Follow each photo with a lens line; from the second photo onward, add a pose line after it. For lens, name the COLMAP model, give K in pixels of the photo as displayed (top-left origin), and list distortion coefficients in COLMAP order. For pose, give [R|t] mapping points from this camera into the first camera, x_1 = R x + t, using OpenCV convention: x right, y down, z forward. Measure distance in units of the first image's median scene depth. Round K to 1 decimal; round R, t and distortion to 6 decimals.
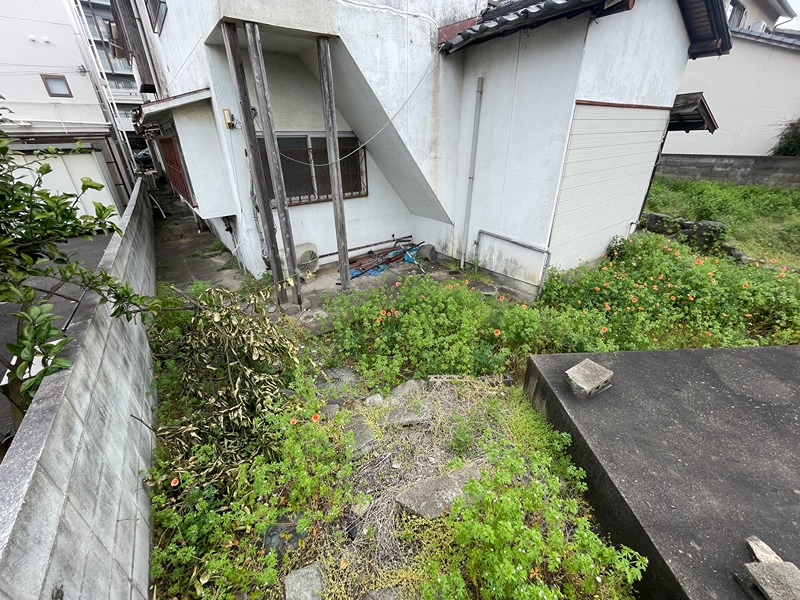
lens RADIAL K [[322.8, 0, 400.0], [0, 322.8, 300.0], [0, 0, 1]] dist [-0.002049, -0.000505]
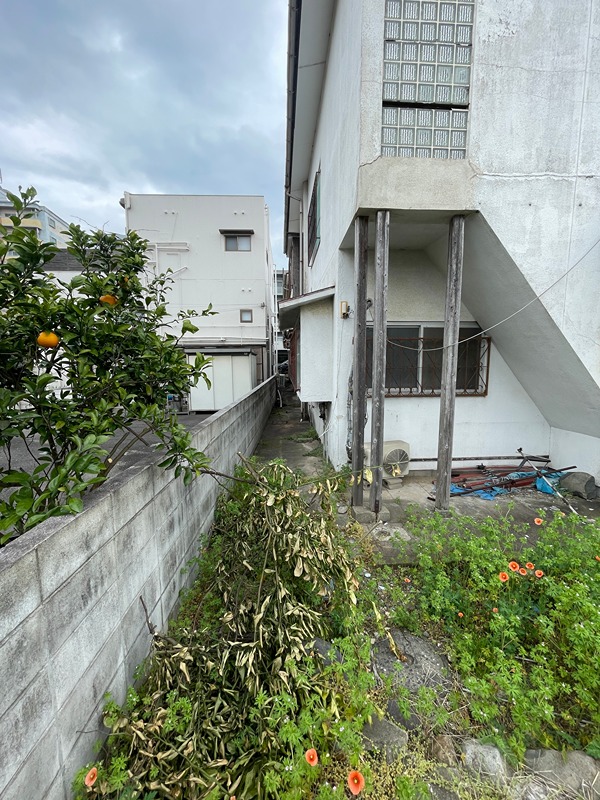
lens RADIAL K [[322.8, 0, 300.0], [0, 322.8, 400.0], [0, 0, 1]] dist [-0.002049, -0.000505]
pose [[0.831612, 0.078201, -0.549824, -0.058747], [-0.254976, 0.933286, -0.252913, 0.003814], [0.493364, 0.350517, 0.796071, 0.202574]]
